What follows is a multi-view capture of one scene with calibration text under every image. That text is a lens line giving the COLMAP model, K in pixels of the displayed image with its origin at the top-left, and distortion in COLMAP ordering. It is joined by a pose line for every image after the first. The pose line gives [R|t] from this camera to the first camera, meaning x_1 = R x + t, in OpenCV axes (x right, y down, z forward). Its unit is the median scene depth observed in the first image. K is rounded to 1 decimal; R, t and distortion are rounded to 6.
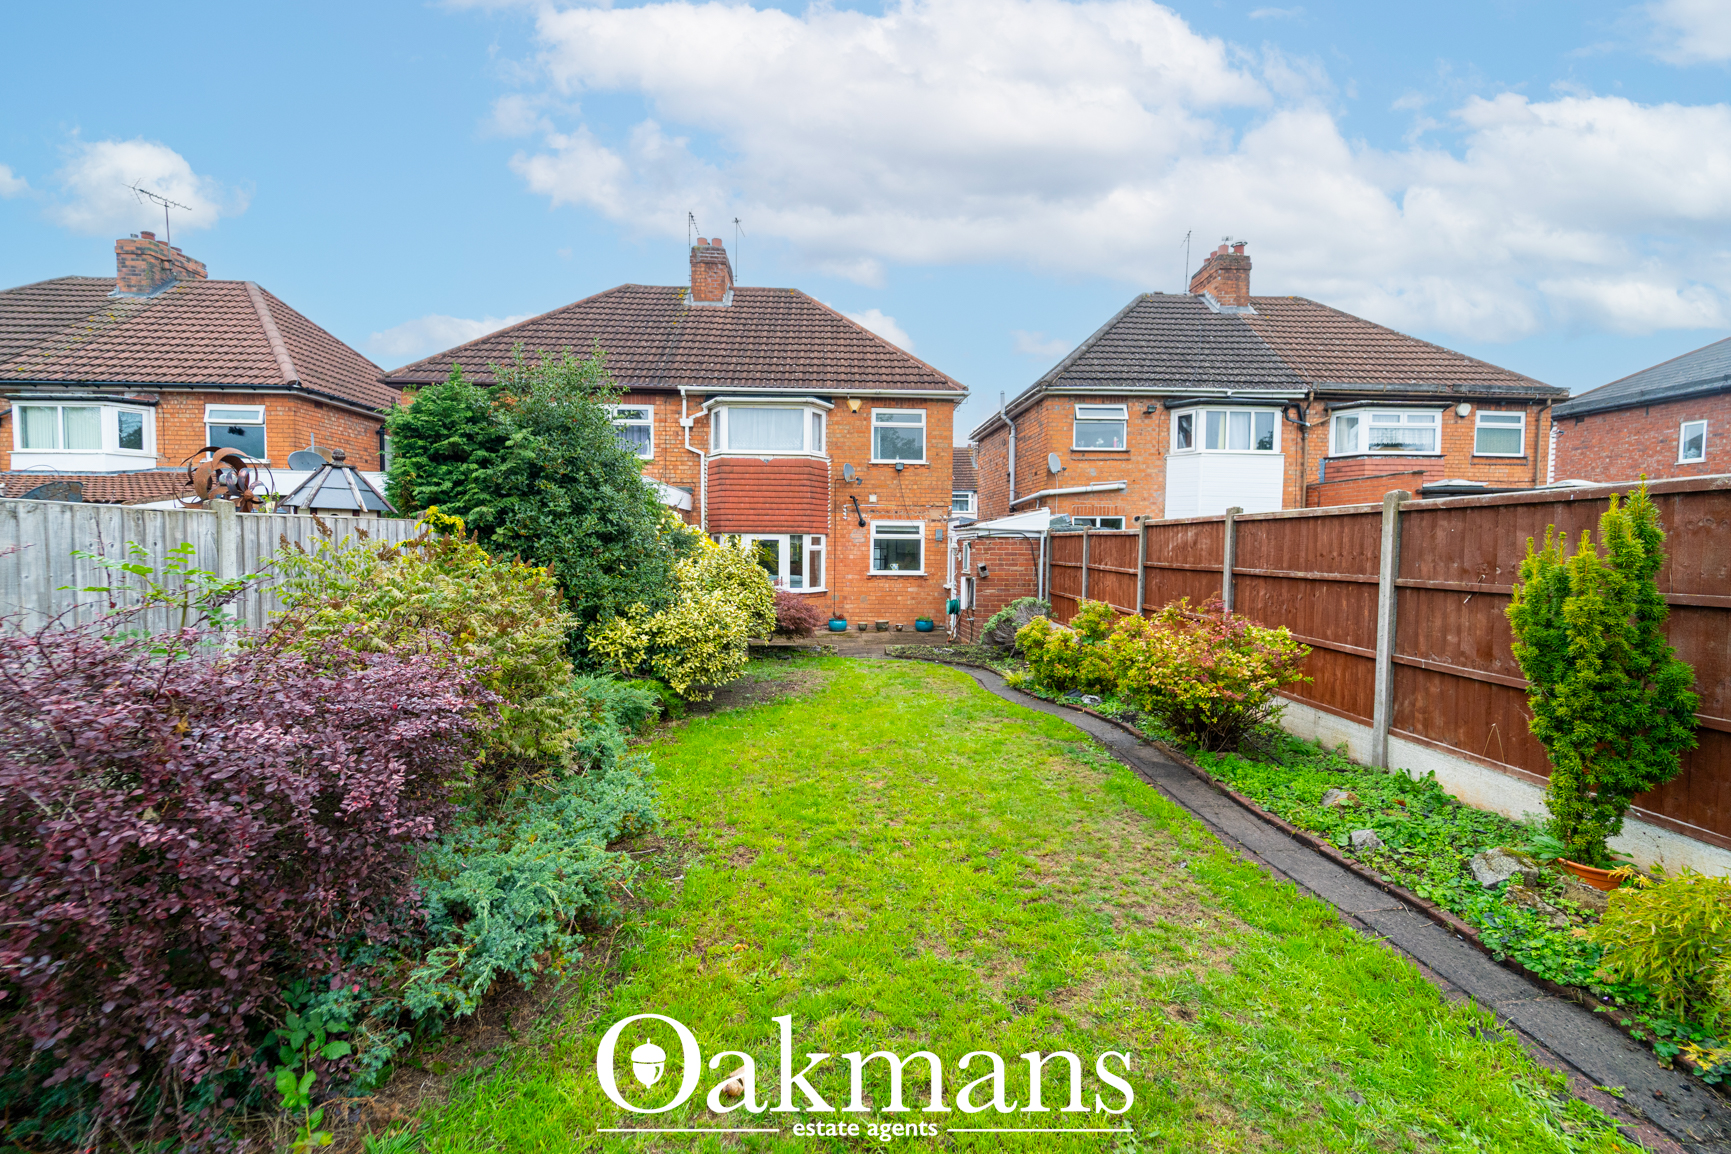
lens RADIAL K [[731.0, 0, 865.5], [0, 731.0, 577.0], [0, 0, 1]] dist [0.006114, -0.003175]
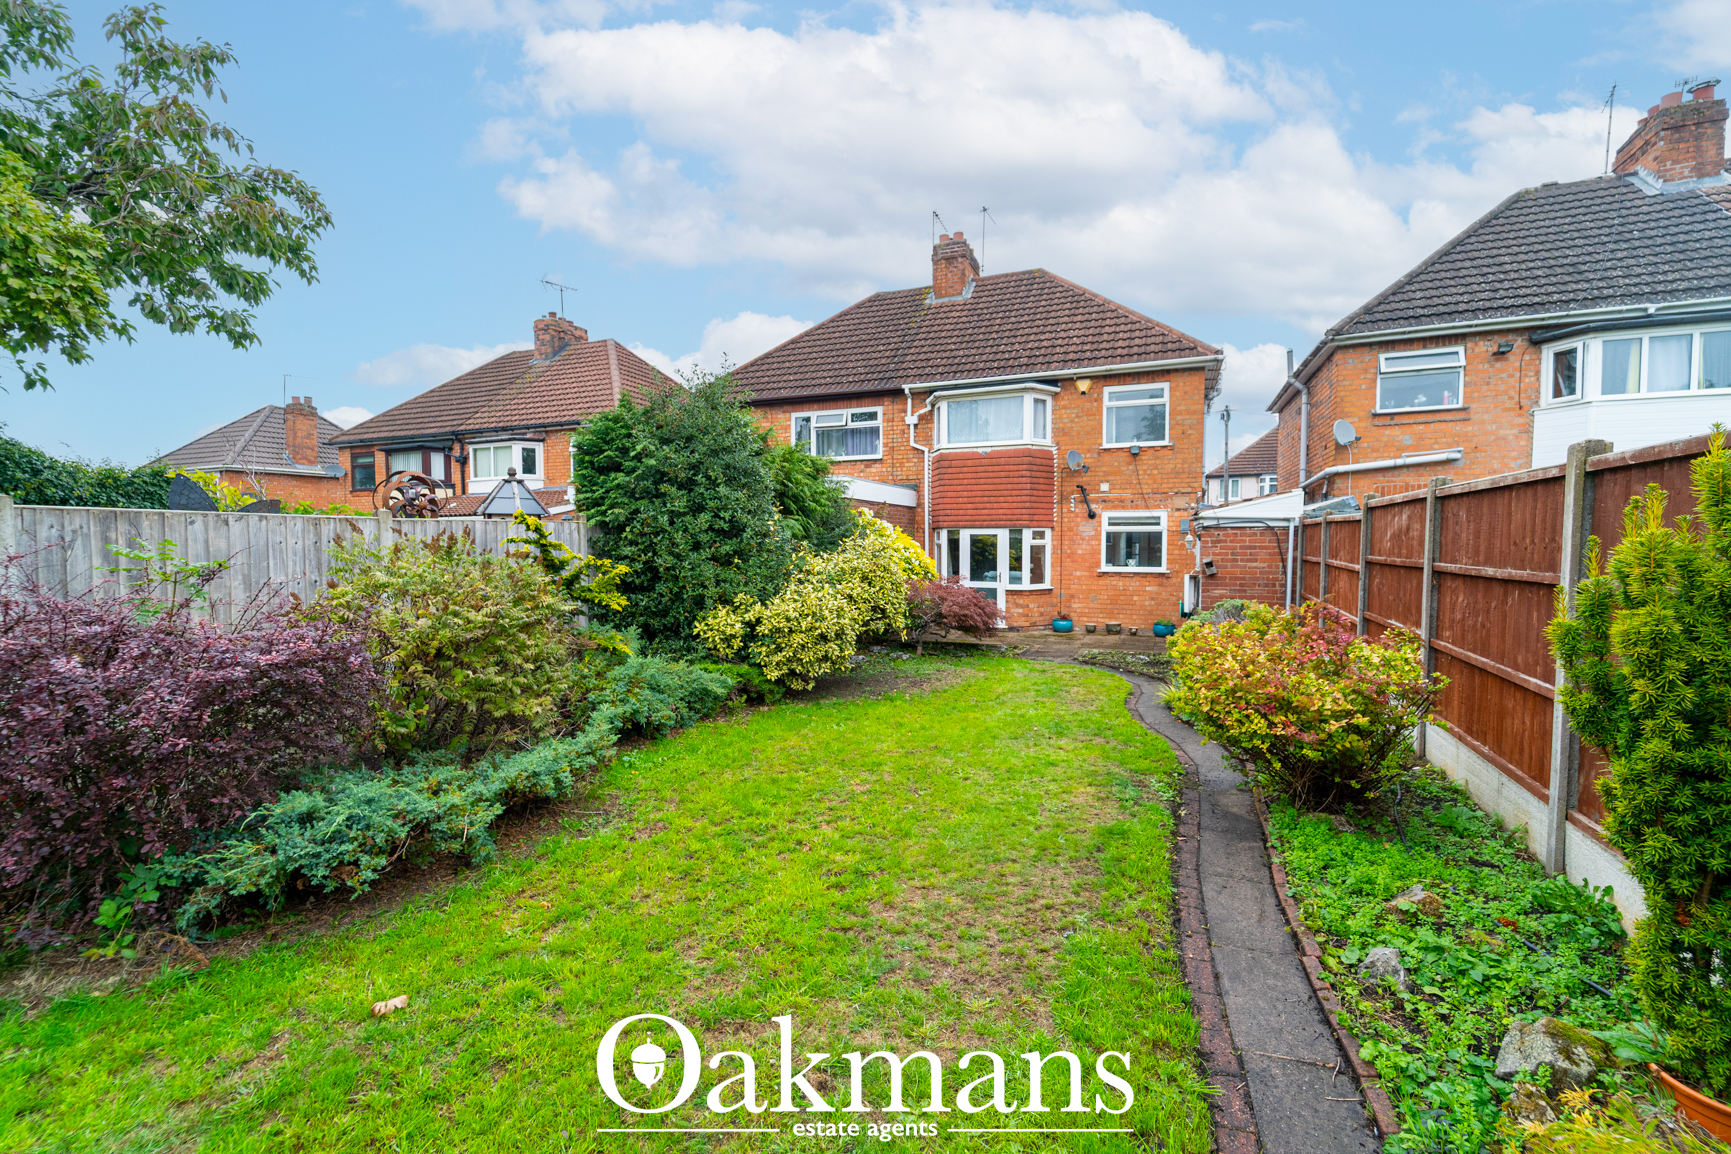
lens RADIAL K [[737.9, 0, 851.8], [0, 737.9, 576.9], [0, 0, 1]] dist [0.007453, -0.003155]
pose [[0.891780, 0.011546, -0.452322, 0.147439], [-0.009804, 0.999933, 0.006196, 0.001001], [0.452363, -0.001091, 0.891833, 0.045476]]
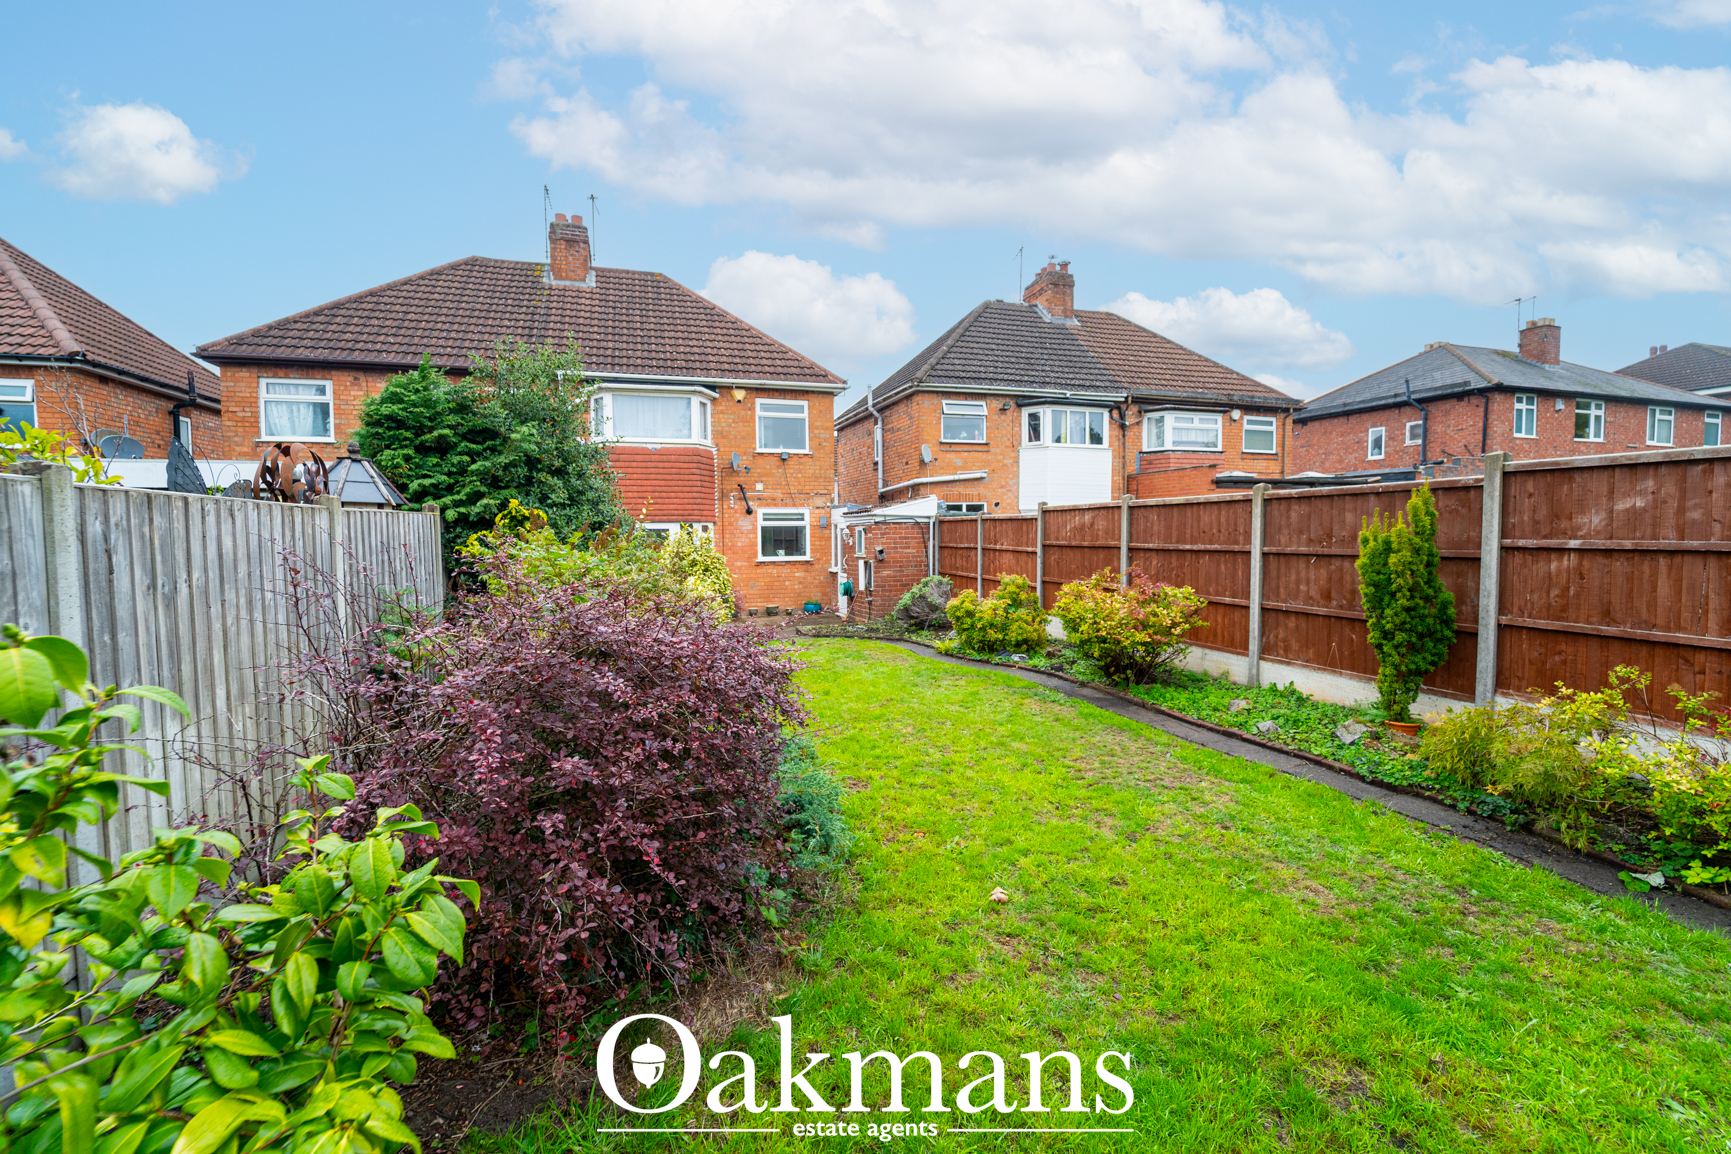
lens RADIAL K [[748.6, 0, 873.7], [0, 748.6, 576.6], [0, 0, 1]] dist [-0.020012, -0.000780]
pose [[0.963640, -0.033651, 0.265076, -0.118770], [0.029512, 0.999373, 0.019582, 0.002651], [-0.265568, -0.011047, 0.964029, -0.053733]]
